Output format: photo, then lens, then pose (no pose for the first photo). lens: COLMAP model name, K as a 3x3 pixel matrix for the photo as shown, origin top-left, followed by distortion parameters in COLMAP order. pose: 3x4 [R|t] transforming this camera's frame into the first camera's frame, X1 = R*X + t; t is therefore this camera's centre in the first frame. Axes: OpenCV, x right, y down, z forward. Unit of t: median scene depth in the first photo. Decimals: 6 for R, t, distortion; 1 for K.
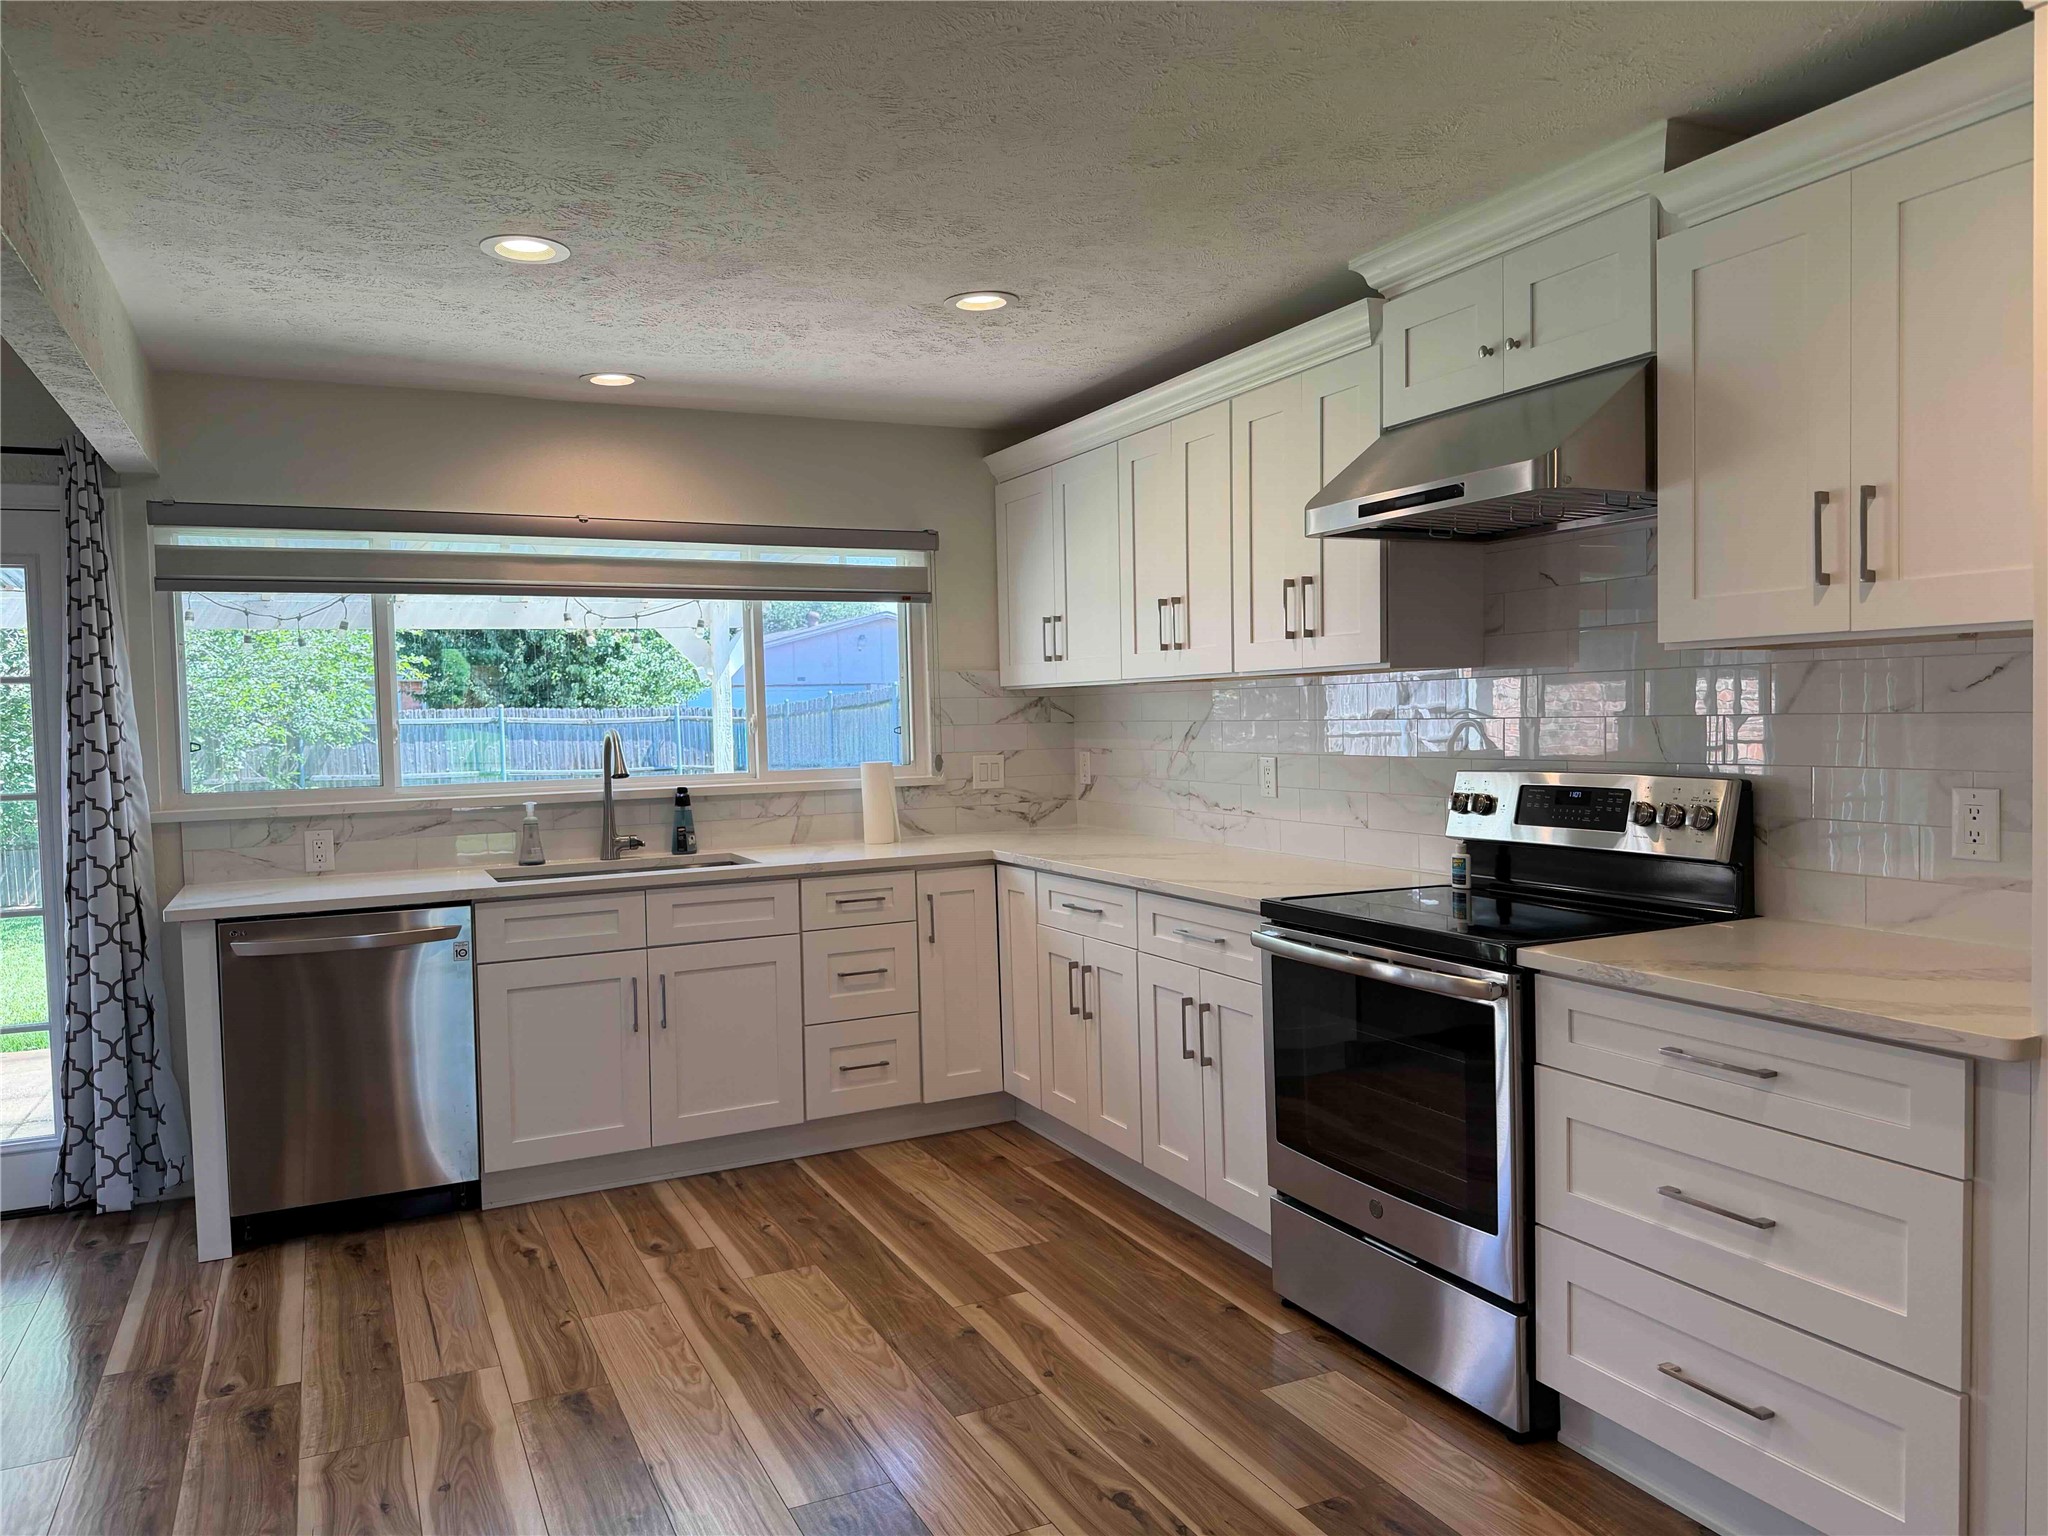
lens RADIAL K [[1387.1, 0, 1074.3], [0, 1387.1, 763.1], [0, 0, 1]] dist [0.052071, -0.065190]
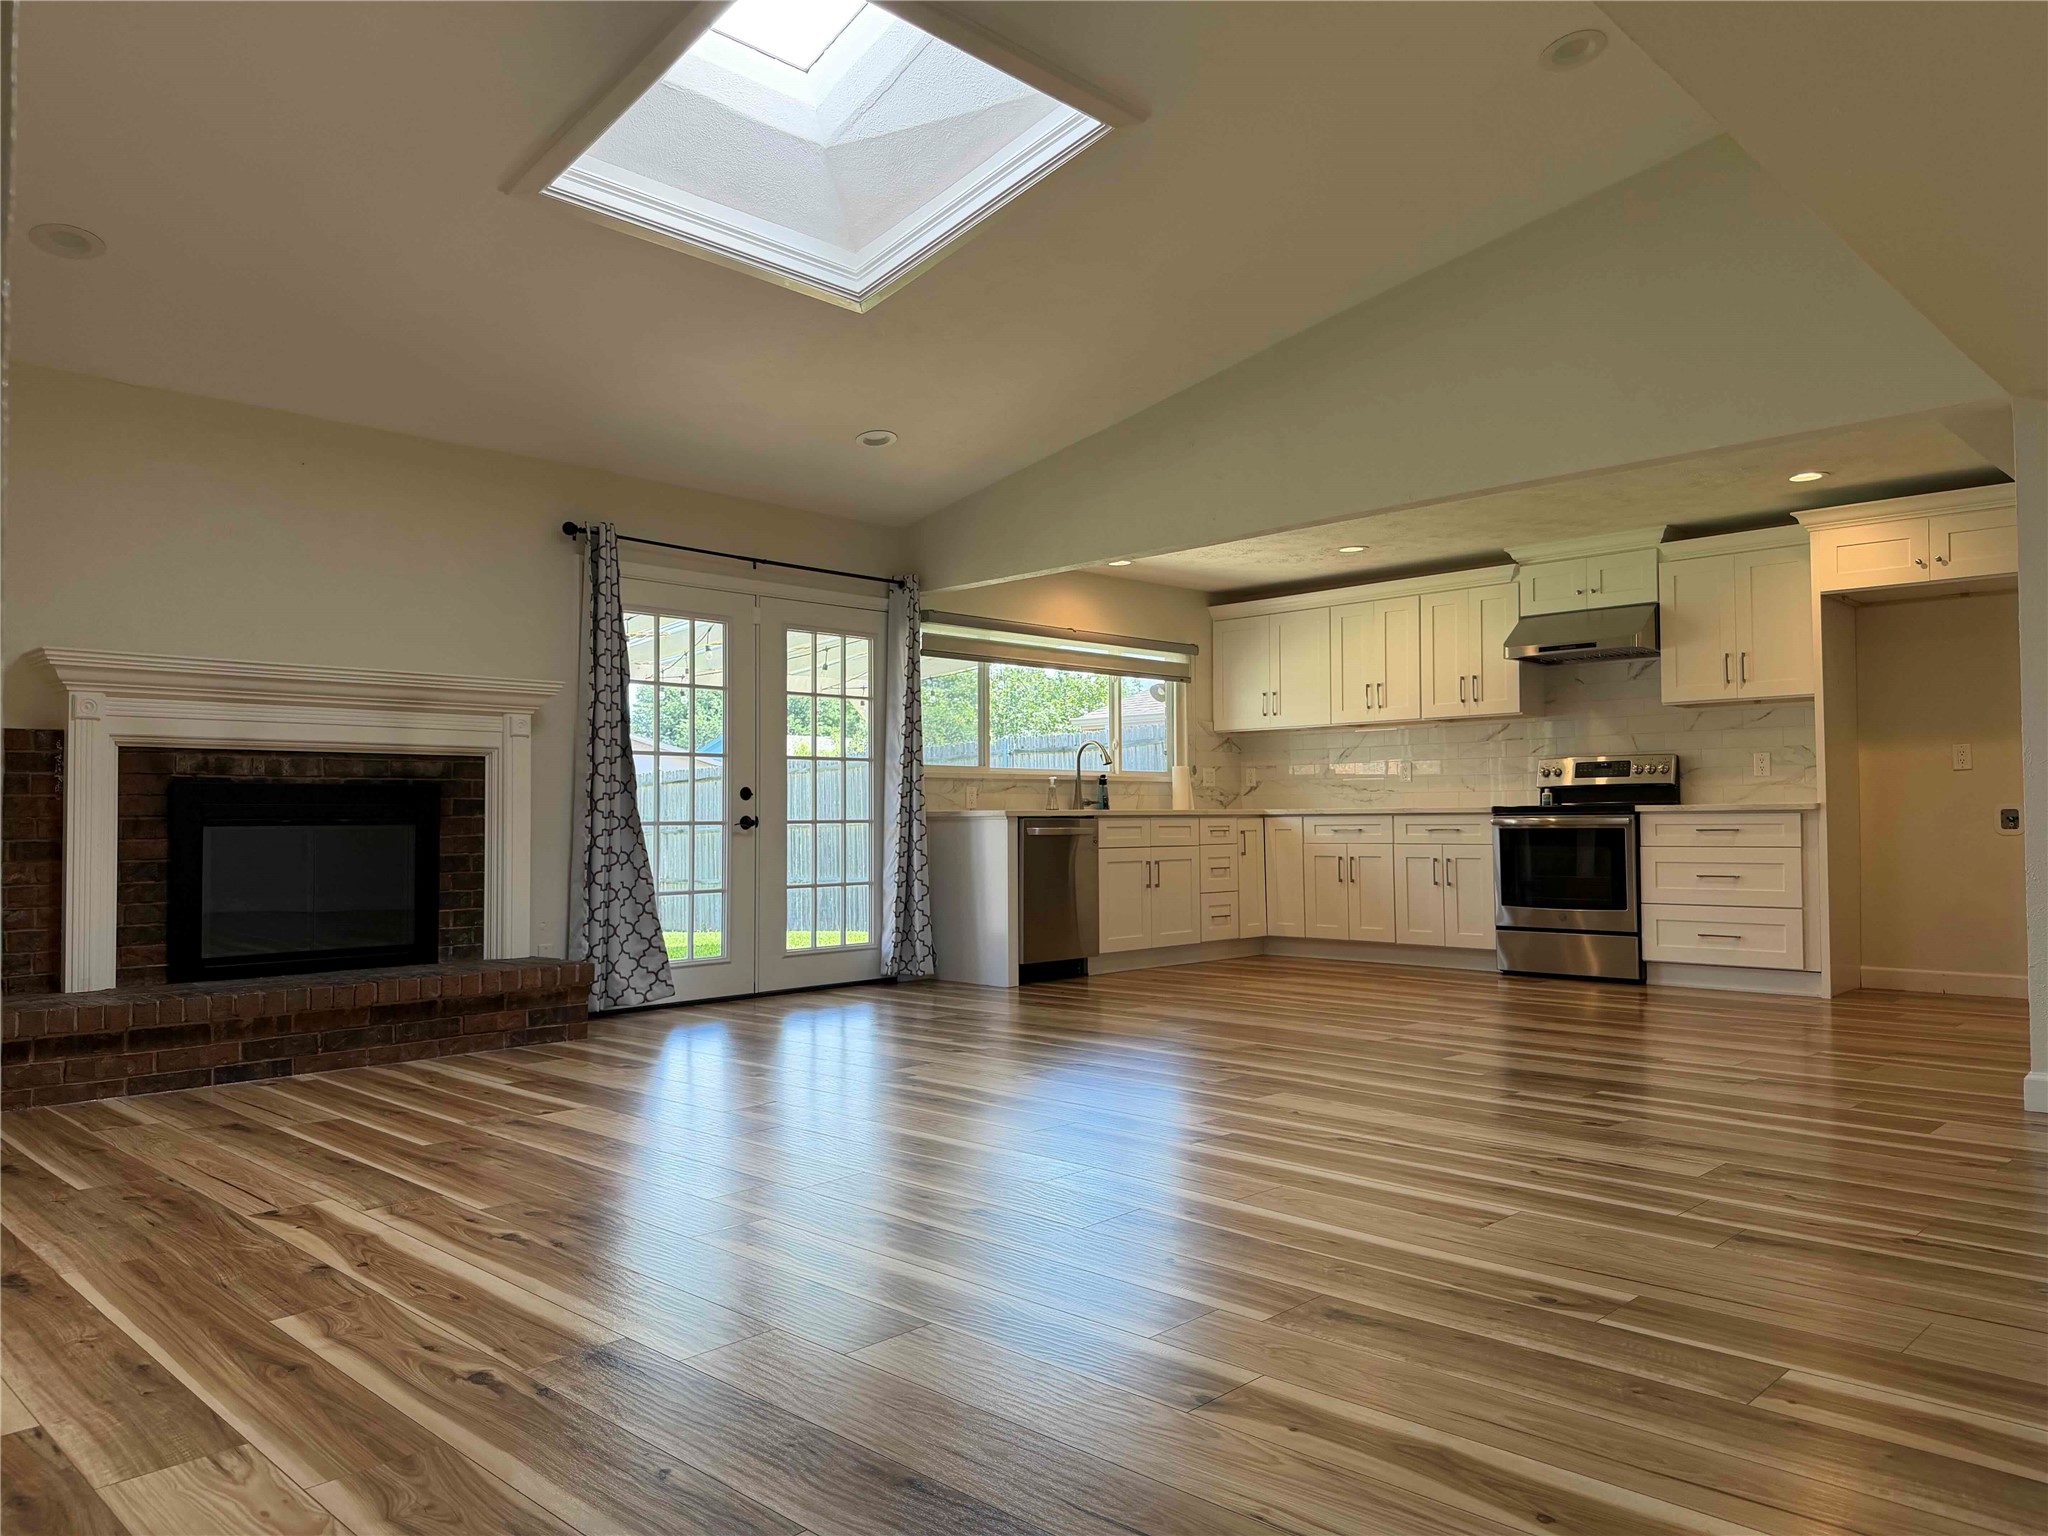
lens RADIAL K [[1409.8, 0, 1024.0], [0, 1409.8, 768.0], [0, 0, 1]] dist [0.104341, -0.186542]
pose [[0.946649, 0.027479, 0.321092, -1.191612], [-0.001403, 0.996700, -0.081161, 0.194651], [-0.322262, 0.076381, 0.943564, -0.897245]]
